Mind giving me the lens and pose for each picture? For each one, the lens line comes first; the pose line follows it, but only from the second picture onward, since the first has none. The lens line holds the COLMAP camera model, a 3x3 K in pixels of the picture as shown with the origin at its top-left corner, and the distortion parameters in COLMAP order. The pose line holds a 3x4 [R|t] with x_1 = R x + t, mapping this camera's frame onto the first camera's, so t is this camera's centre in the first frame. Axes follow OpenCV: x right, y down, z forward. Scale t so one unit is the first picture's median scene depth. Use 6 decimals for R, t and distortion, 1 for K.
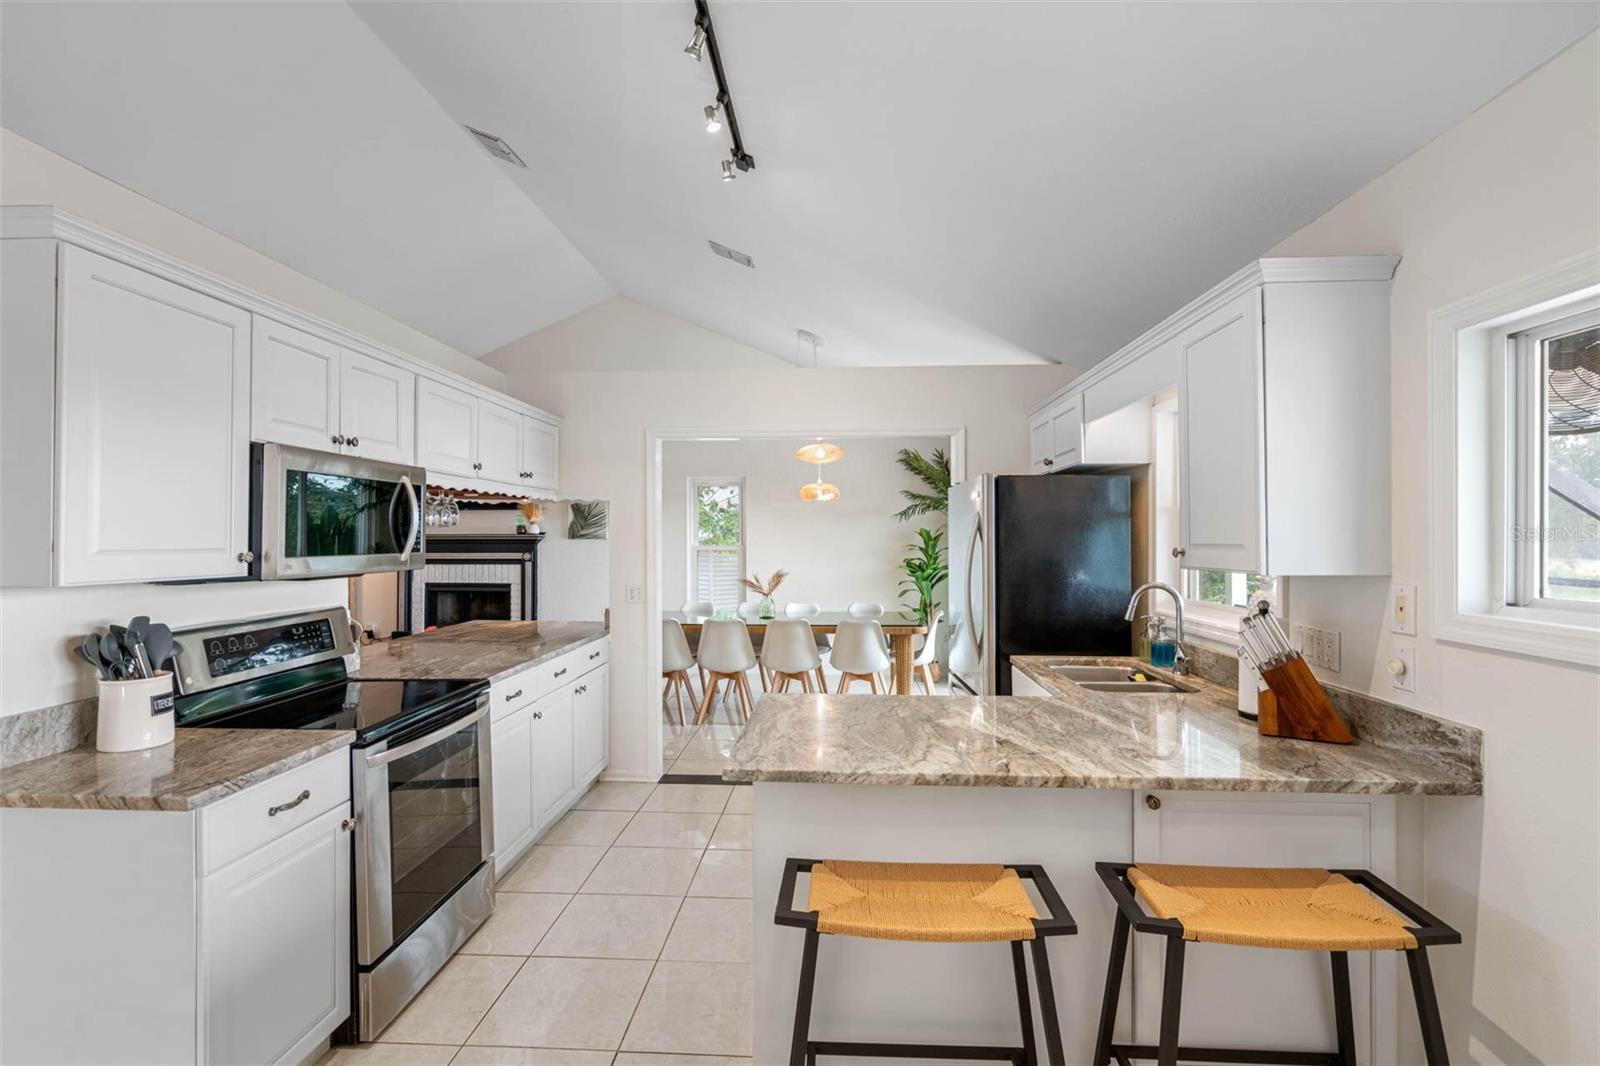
lens RADIAL K [[733.5, 0, 800.0], [0, 733.5, 533.0], [0, 0, 1]] dist [-0.001468, 0.000160]
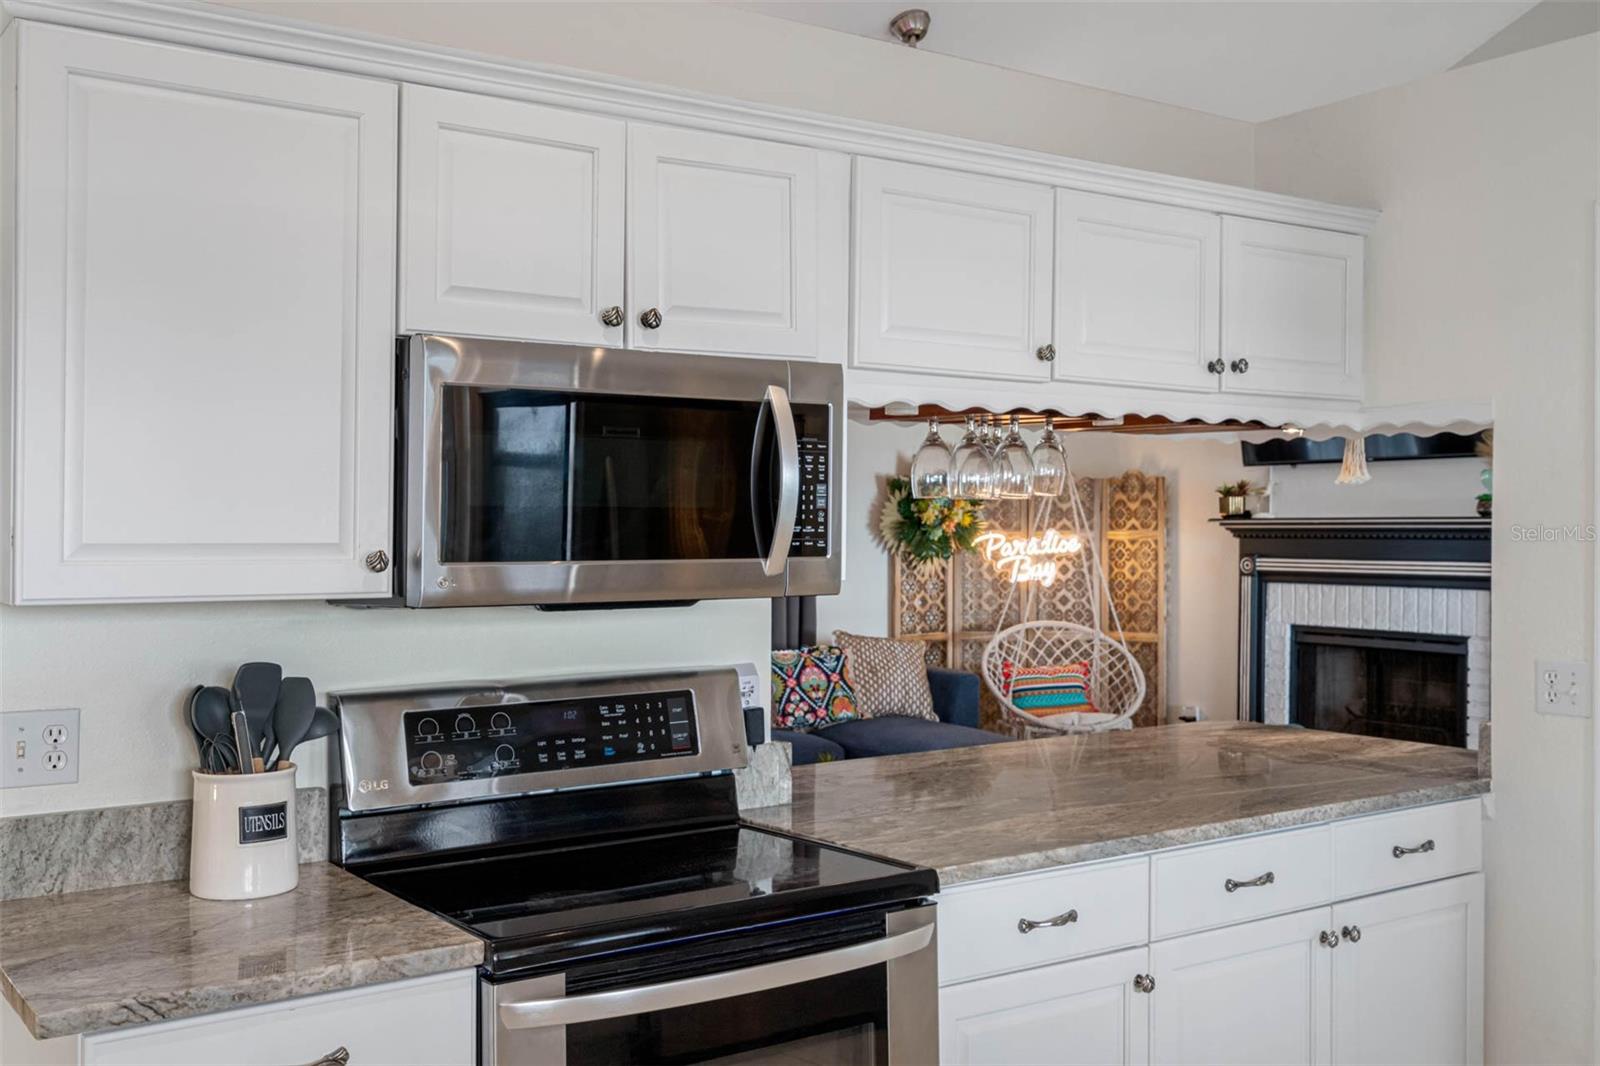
lens RADIAL K [[1591.5, 0, 800.0], [0, 1591.5, 533.0], [0, 0, 1]] dist [0.019896, -0.011697]
pose [[0.615939, 0.003686, -0.787785, 0.242623], [0.004530, 0.999956, 0.008221, 0.004299], [0.787781, -0.008632, 0.615895, 0.429599]]
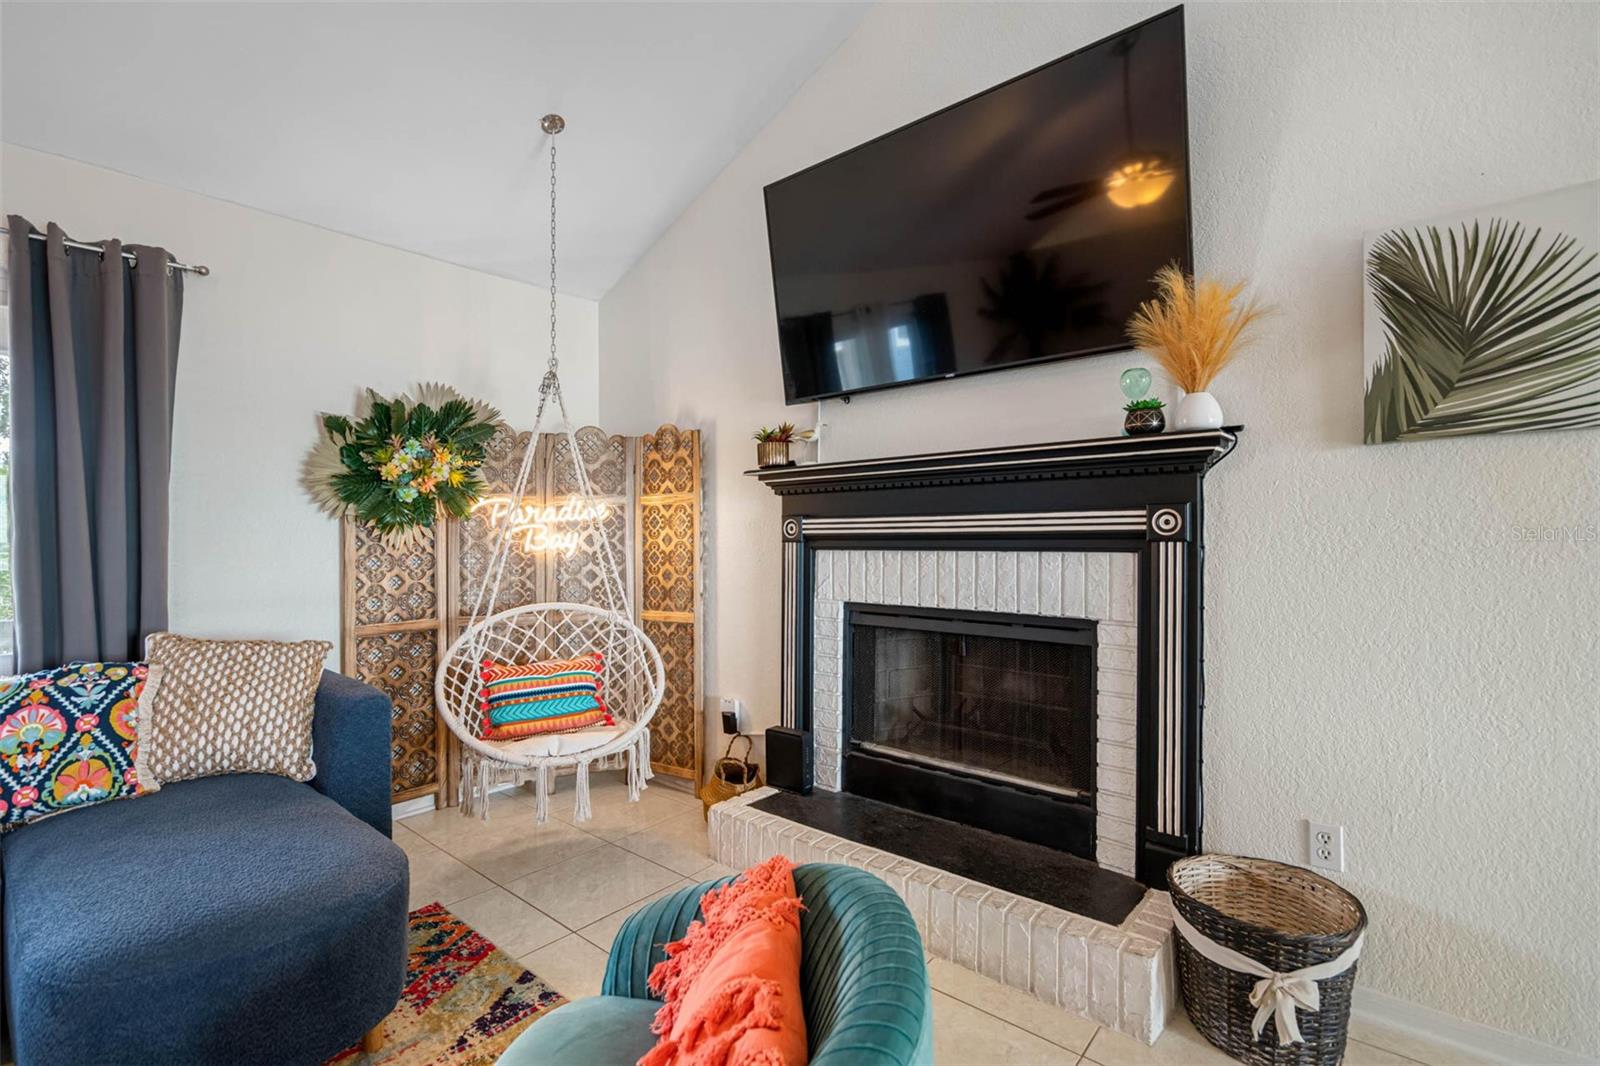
lens RADIAL K [[696.6, 0, 800.0], [0, 696.6, 533.0], [0, 0, 1]] dist [0.001519, 0.000268]
pose [[0.799720, -0.009659, -0.600296, -0.941116], [0.009429, 0.999949, -0.003528, 0.102236], [0.600300, -0.002839, 0.799770, 2.079480]]
